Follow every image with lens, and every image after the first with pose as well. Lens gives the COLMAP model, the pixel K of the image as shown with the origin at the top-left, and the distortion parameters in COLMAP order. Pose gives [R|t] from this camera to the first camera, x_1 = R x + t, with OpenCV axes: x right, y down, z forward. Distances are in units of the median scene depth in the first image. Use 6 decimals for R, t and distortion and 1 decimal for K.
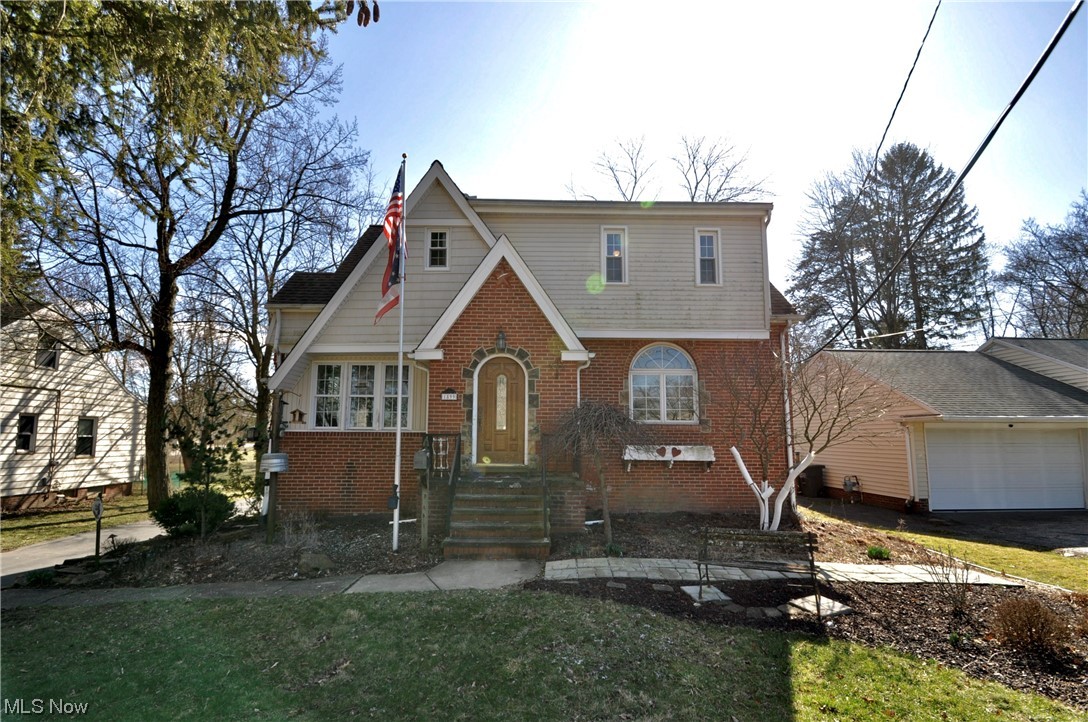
lens RADIAL K [[516.7, 0, 543.6], [0, 516.7, 372.7], [0, 0, 1]] dist [-0.003542, -0.000961]
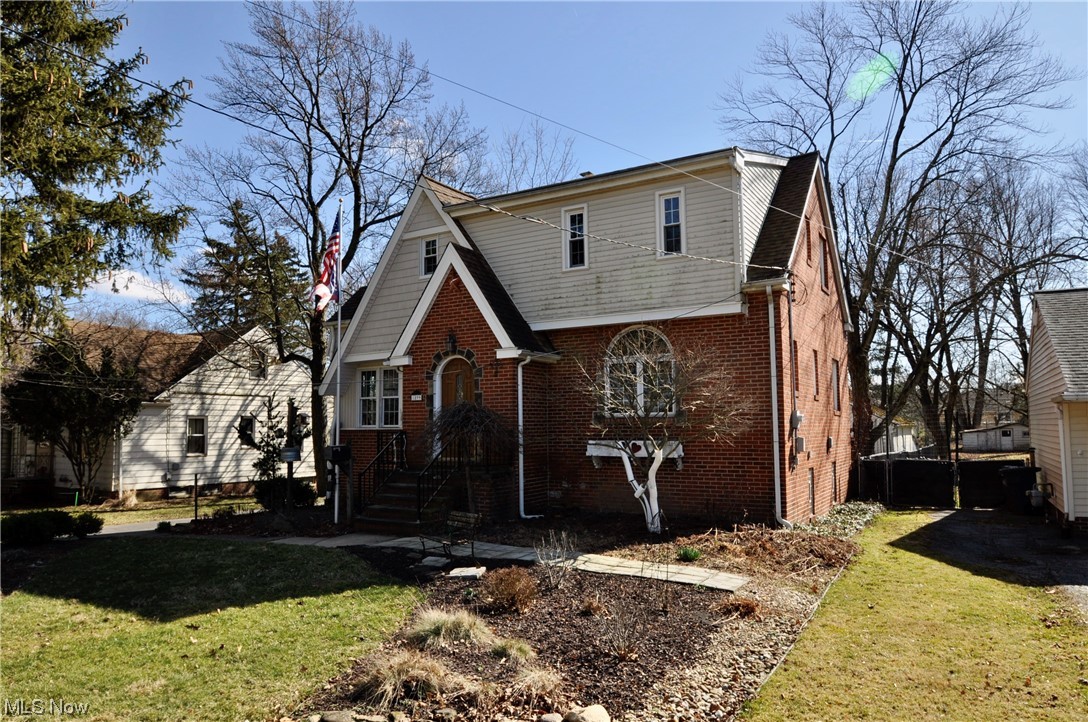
lens RADIAL K [[718.9, 0, 544.0], [0, 718.9, 361.0], [0, 0, 1]] dist [0.002981, 0.000609]
pose [[0.851664, -0.061317, -0.520488, 0.758644], [0.077943, 0.996907, 0.010094, -0.023334], [0.518259, -0.049166, 0.853809, -0.151969]]
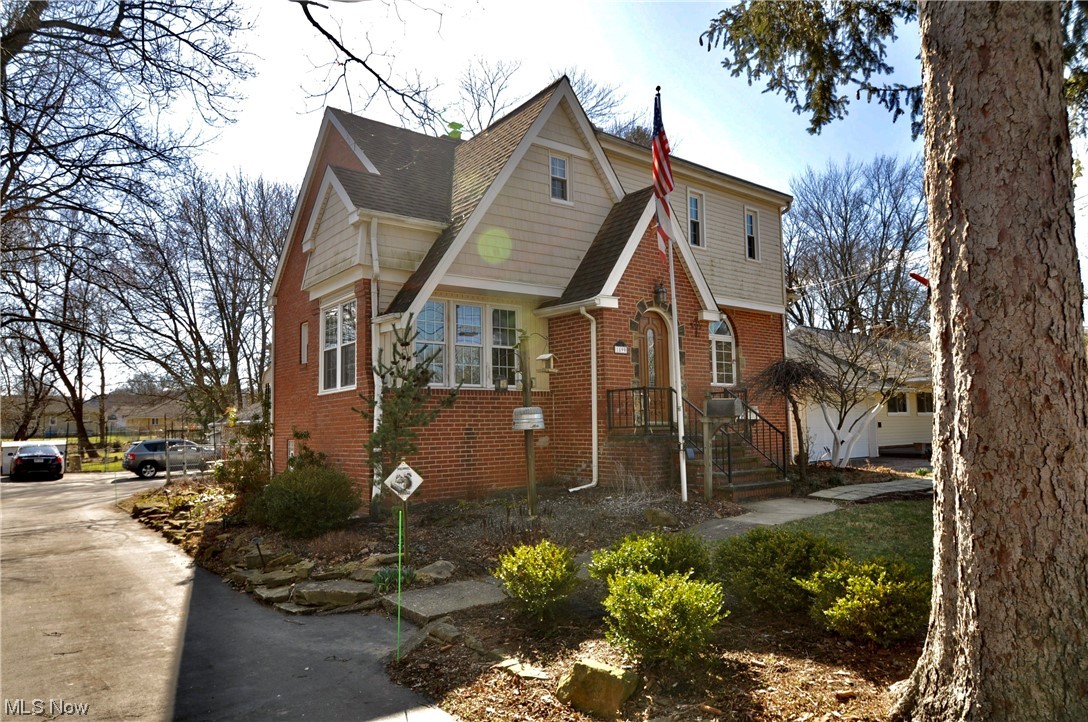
lens RADIAL K [[670.8, 0, 544.0], [0, 670.8, 361.0], [0, 0, 1]] dist [0.000159, -0.000009]
pose [[0.802197, 0.039992, 0.595718, -0.883717], [-0.053049, 0.998582, 0.004398, 0.060397], [-0.594698, -0.035130, 0.803182, 0.109756]]
